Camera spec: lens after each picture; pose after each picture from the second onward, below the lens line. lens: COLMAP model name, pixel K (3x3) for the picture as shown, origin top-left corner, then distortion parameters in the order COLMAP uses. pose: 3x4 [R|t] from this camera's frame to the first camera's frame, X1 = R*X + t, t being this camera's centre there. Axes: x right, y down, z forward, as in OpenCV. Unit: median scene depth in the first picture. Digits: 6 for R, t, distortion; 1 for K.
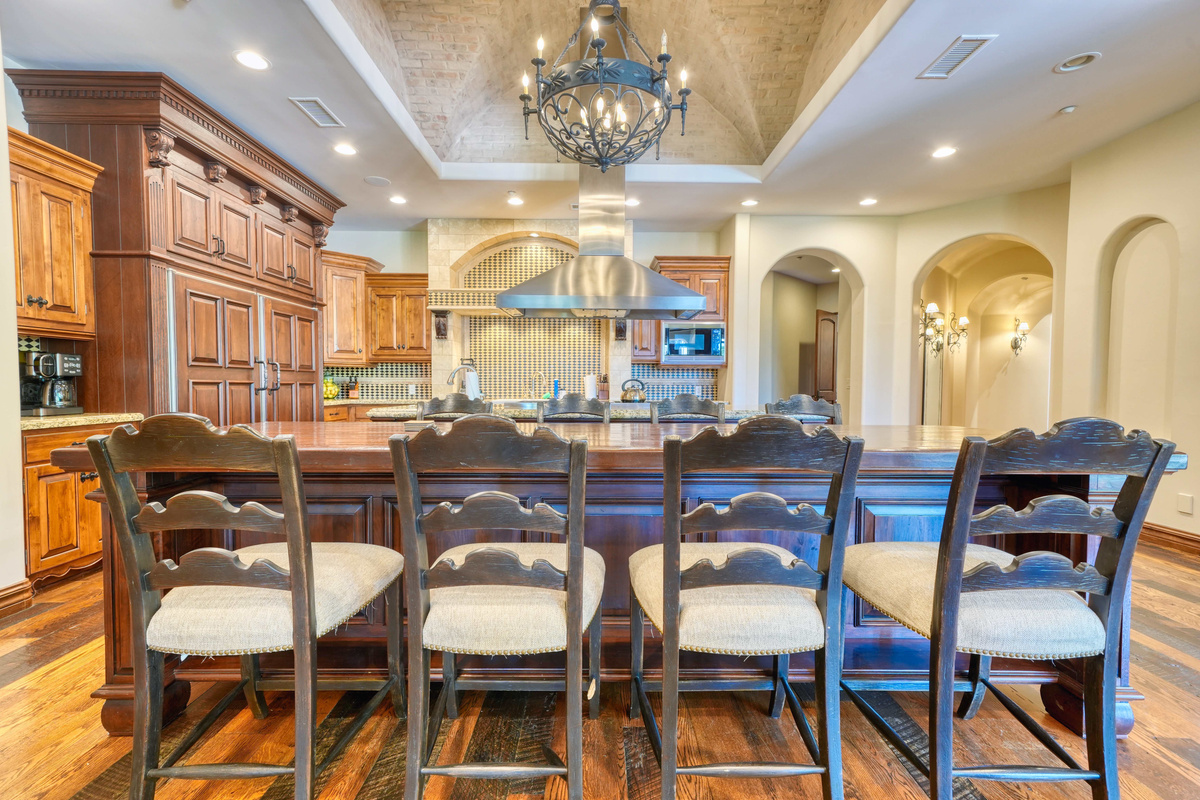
lens RADIAL K [[547.3, 0, 600.6], [0, 547.3, 400.2], [0, 0, 1]] dist [0.001685, 0.004461]
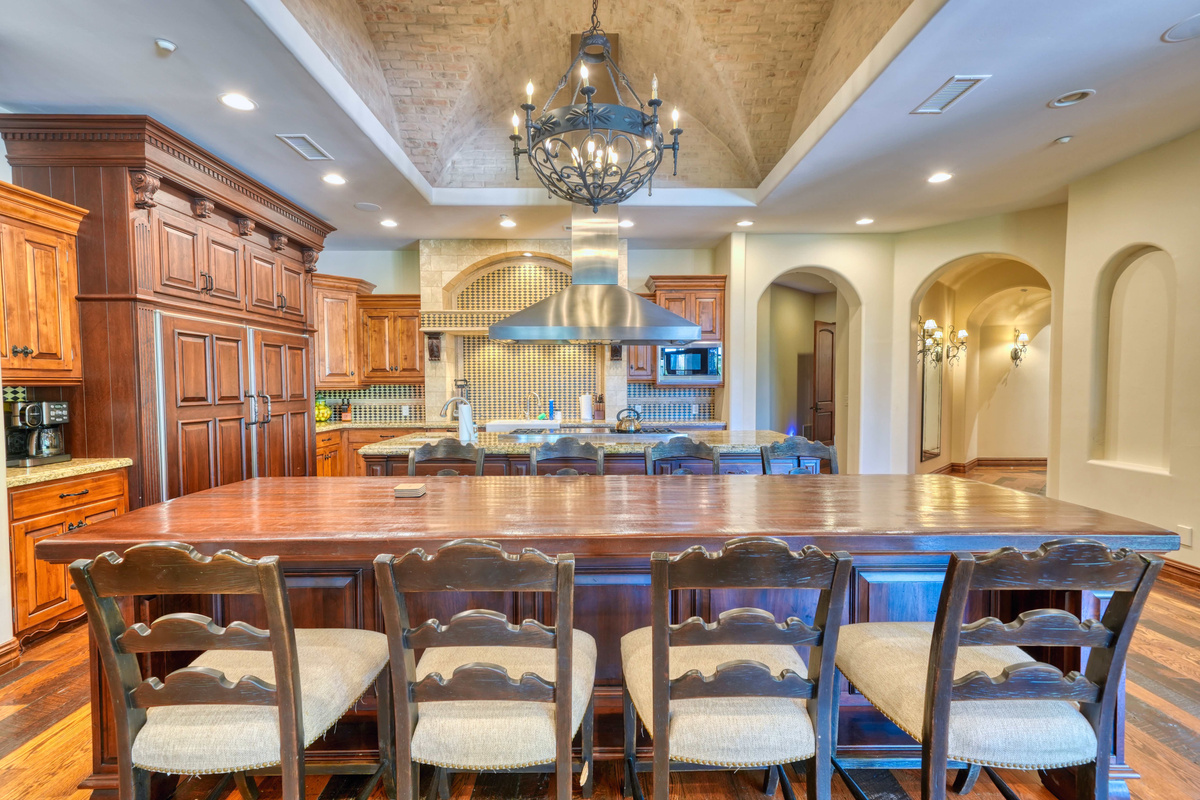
lens RADIAL K [[554.4, 0, 600.0], [0, 554.4, 400.0], [0, 0, 1]] dist [0.000277, 0.005435]
pose [[0.999954, -0.009176, 0.002622, 0.007895], [0.009167, 0.999953, 0.003286, -0.076740], [-0.002652, -0.003262, 0.999991, -0.002272]]
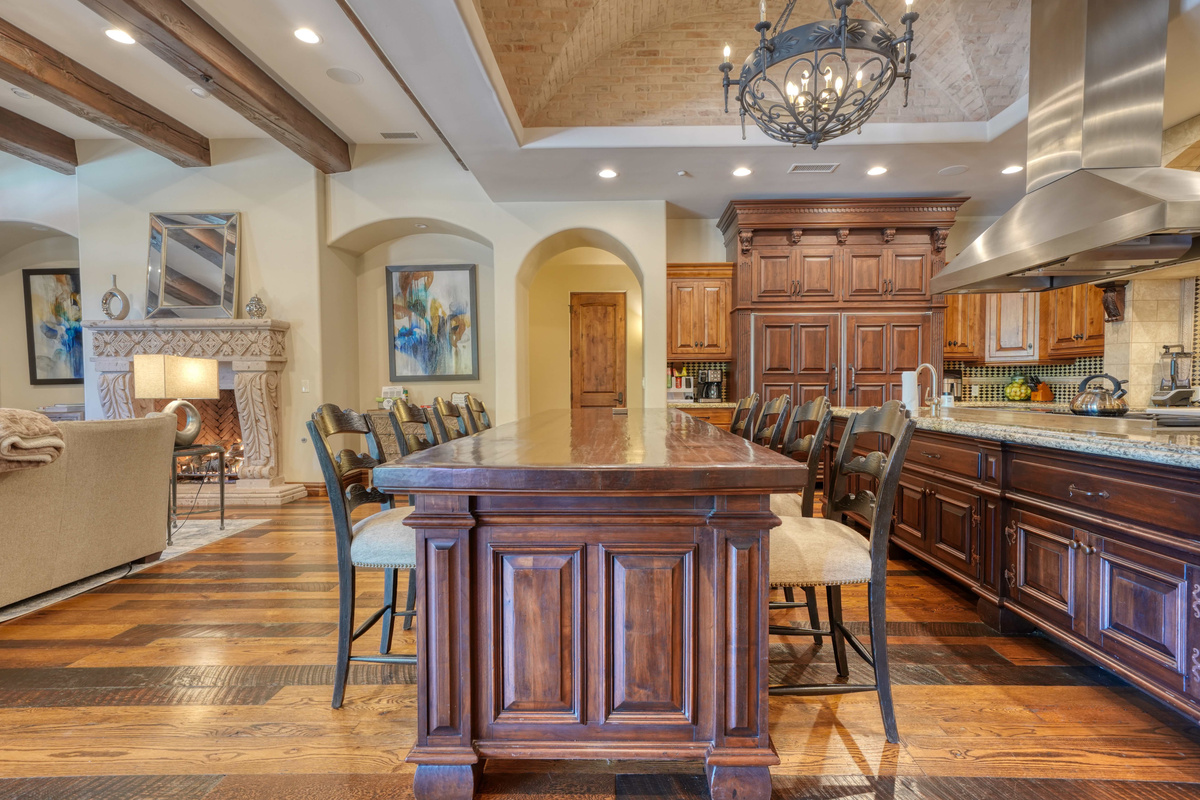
lens RADIAL K [[547.3, 0, 600.6], [0, 547.3, 400.2], [0, 0, 1]] dist [0.001685, 0.004461]
pose [[-0.049014, 0.024729, -0.998492, 0.857976], [-0.026383, 0.999313, 0.026045, -0.017731], [0.998450, 0.027619, -0.048327, 0.667778]]
